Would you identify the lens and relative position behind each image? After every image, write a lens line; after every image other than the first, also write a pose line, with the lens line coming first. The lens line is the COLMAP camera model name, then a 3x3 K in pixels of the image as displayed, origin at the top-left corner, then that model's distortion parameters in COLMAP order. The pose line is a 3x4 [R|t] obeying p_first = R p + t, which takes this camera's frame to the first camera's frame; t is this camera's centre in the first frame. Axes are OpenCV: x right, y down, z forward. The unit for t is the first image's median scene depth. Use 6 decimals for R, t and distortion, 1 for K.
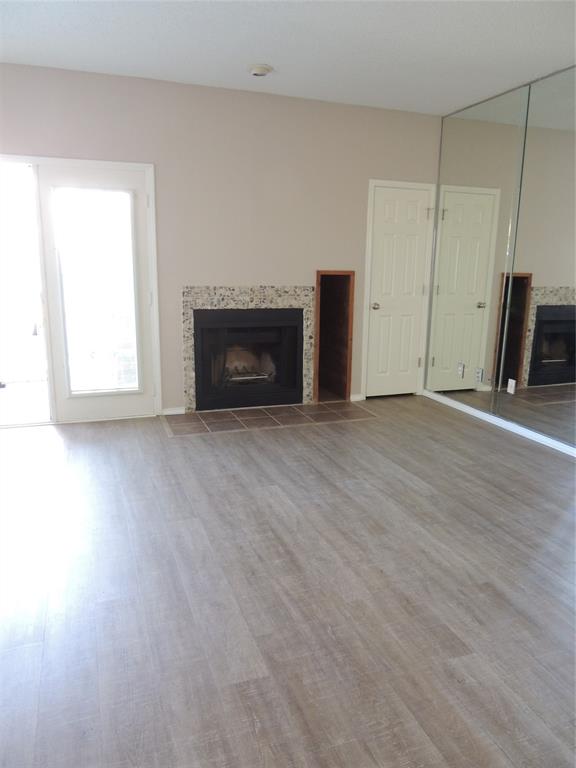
lens RADIAL K [[550.2, 0, 286.4], [0, 550.2, 384.5], [0, 0, 1]] dist [-0.013233, -0.003095]
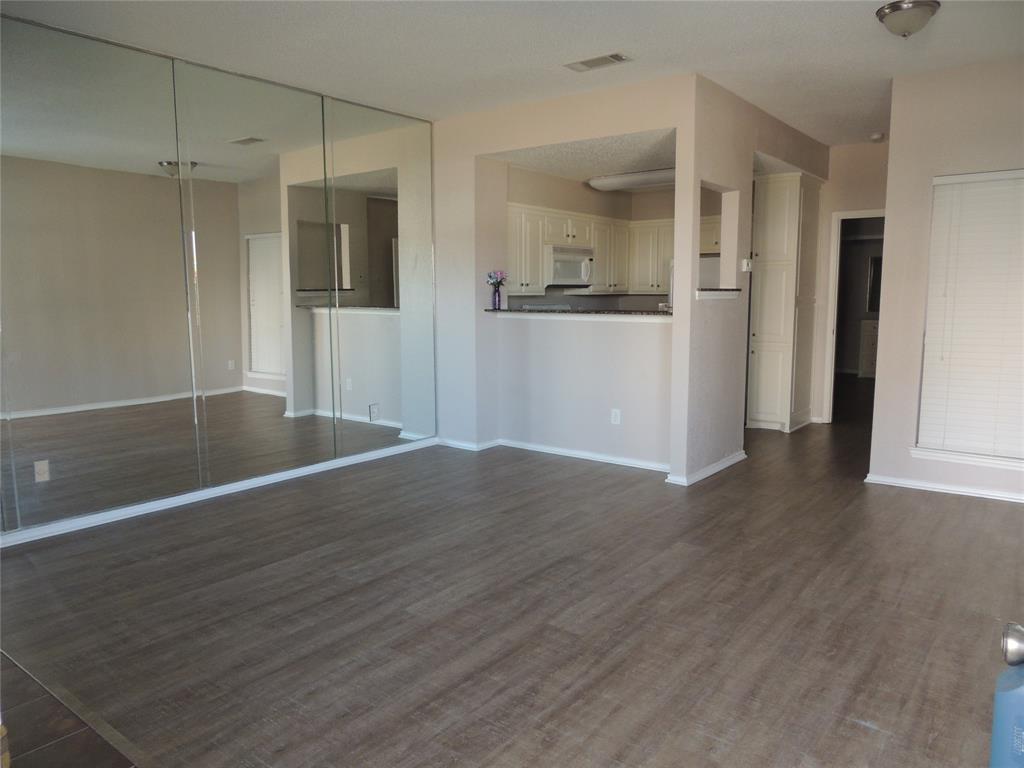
lens RADIAL K [[733.5, 0, 516.6], [0, 733.5, 383.8], [0, 0, 1]] dist [-0.013233, -0.003095]
pose [[-0.530555, -0.118930, 0.839266, -0.851396], [0.183367, 0.950561, 0.250620, -0.294578], [-0.827580, 0.286862, -0.482517, 1.292198]]
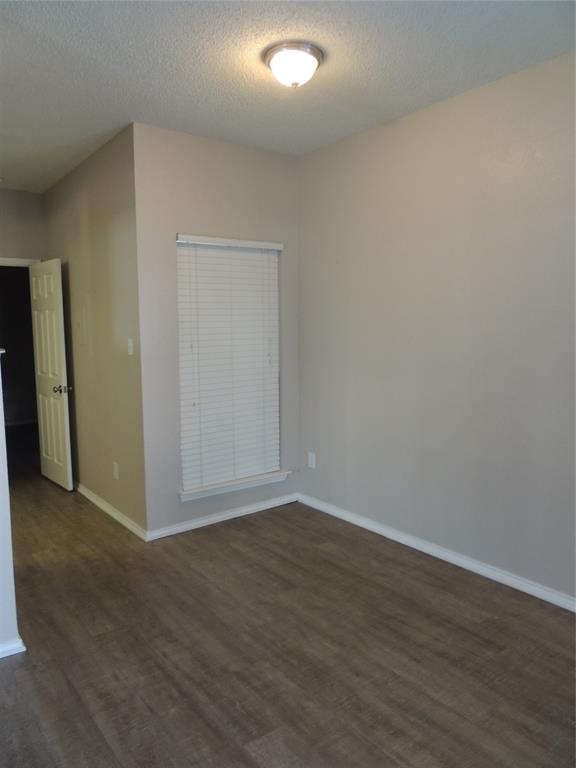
lens RADIAL K [[550.2, 0, 286.4], [0, 550.2, 384.5], [0, 0, 1]] dist [-0.013233, -0.003095]
pose [[-0.953864, 0.024340, -0.299250, 0.102377], [-0.073109, 0.947878, 0.310133, -0.244706], [0.291201, 0.317703, -0.902367, 0.980336]]
